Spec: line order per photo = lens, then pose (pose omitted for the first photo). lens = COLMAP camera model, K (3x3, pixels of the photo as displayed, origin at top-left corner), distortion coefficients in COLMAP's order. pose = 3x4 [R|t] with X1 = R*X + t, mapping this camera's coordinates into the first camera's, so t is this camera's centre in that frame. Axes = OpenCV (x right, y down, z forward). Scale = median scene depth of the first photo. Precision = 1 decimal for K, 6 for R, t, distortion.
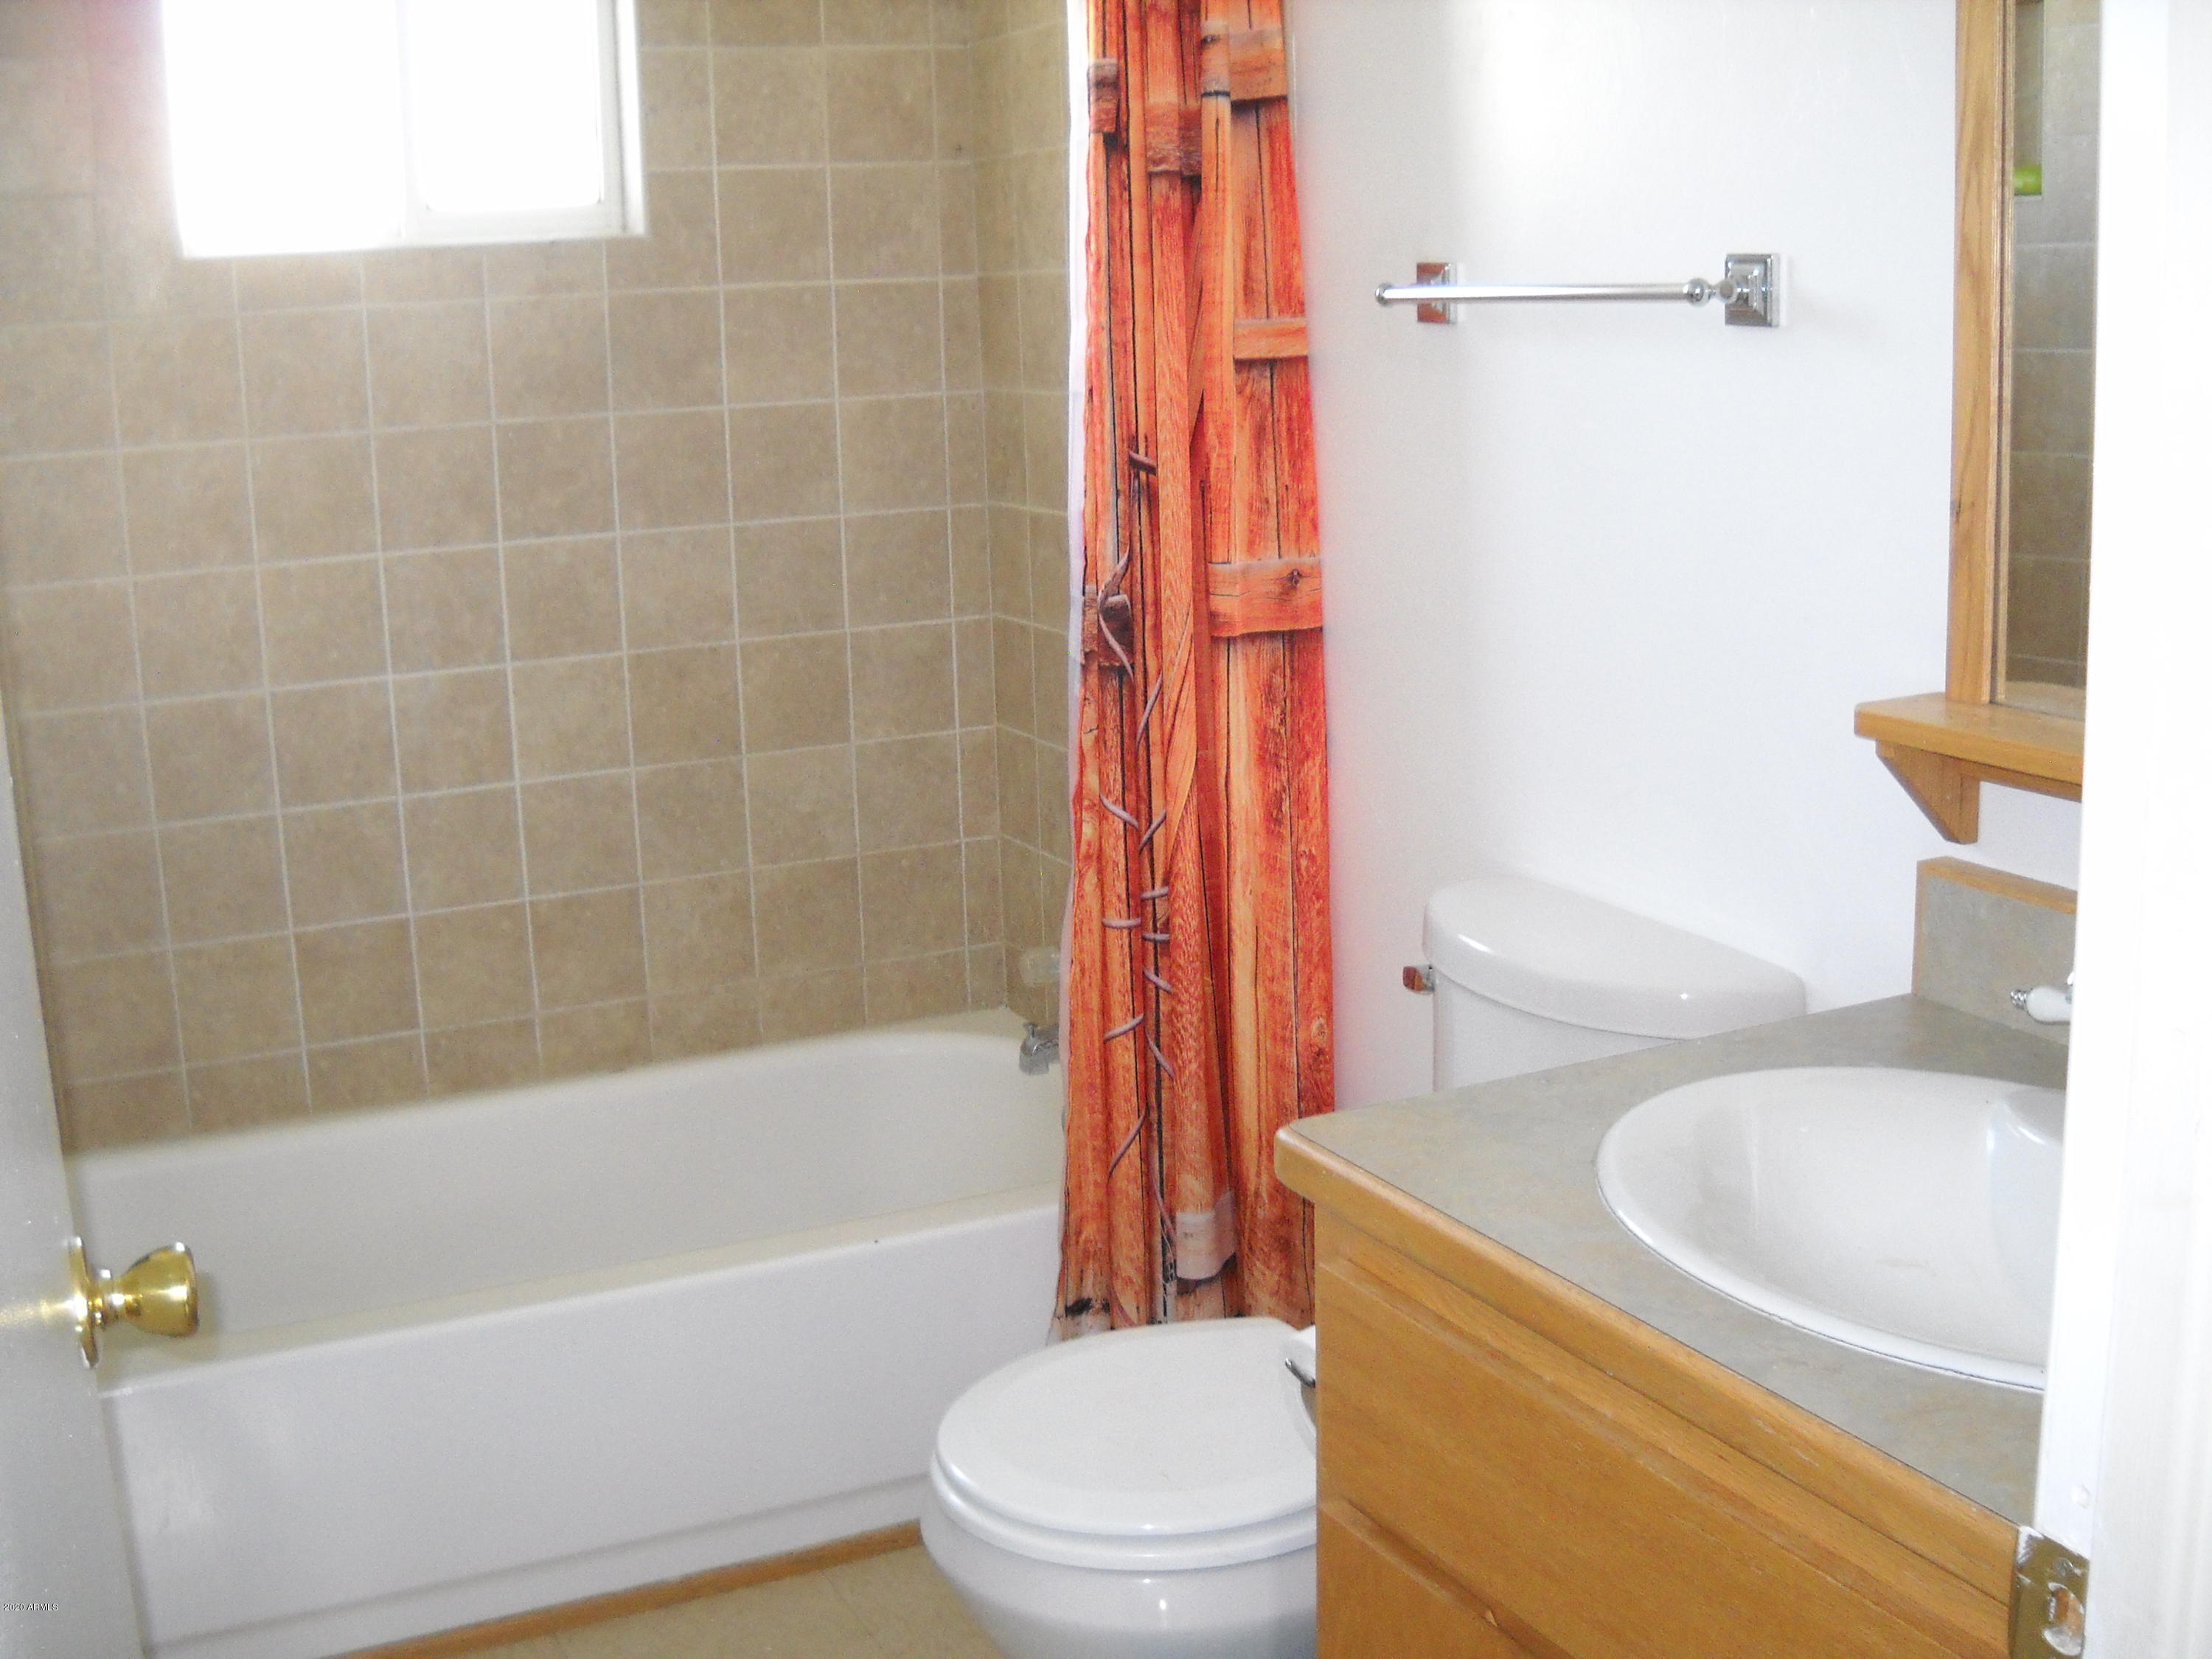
lens RADIAL K [[2572.2, 0, 1106.0], [0, 2572.2, 829.5], [0, 0, 1]] dist [-0.271743, 0.311150]
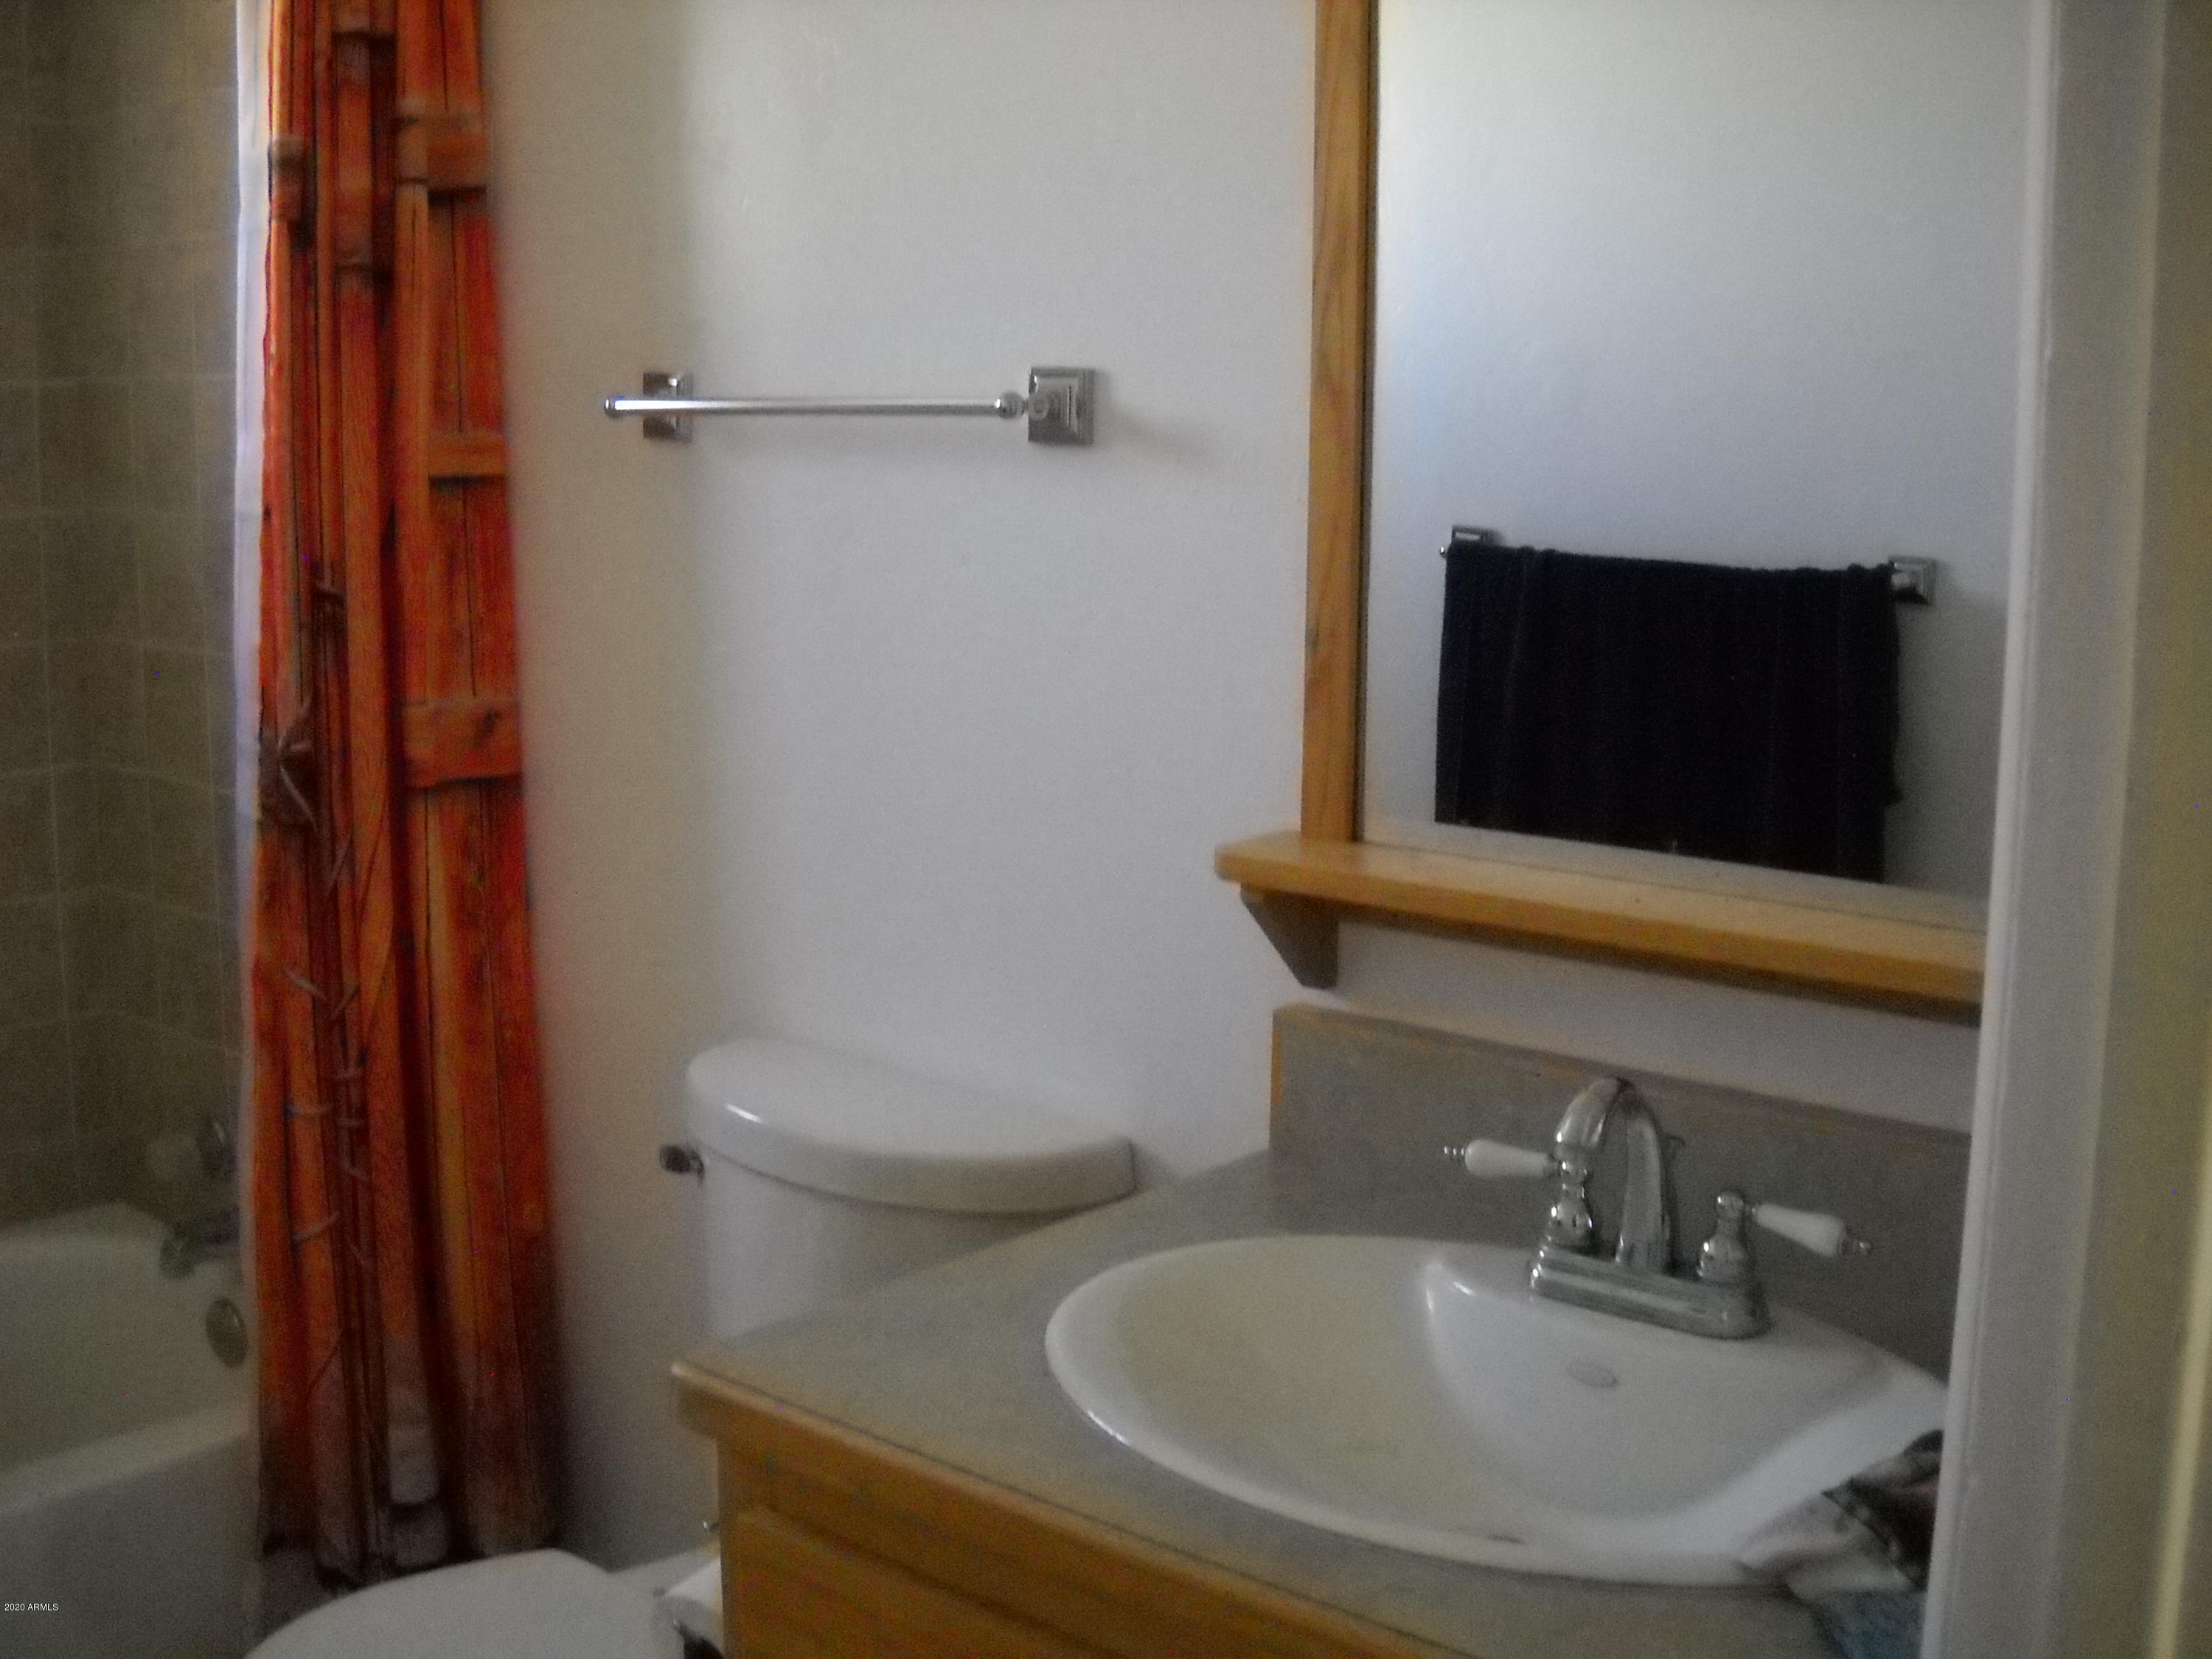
lens RADIAL K [[2572.2, 0, 1106.0], [0, 2572.2, 829.5], [0, 0, 1]] dist [-0.271743, 0.311150]
pose [[0.917411, -0.026785, 0.397037, -0.084609], [0.045892, 0.998197, -0.038700, -0.014831], [-0.395285, 0.053724, 0.916986, 0.096538]]
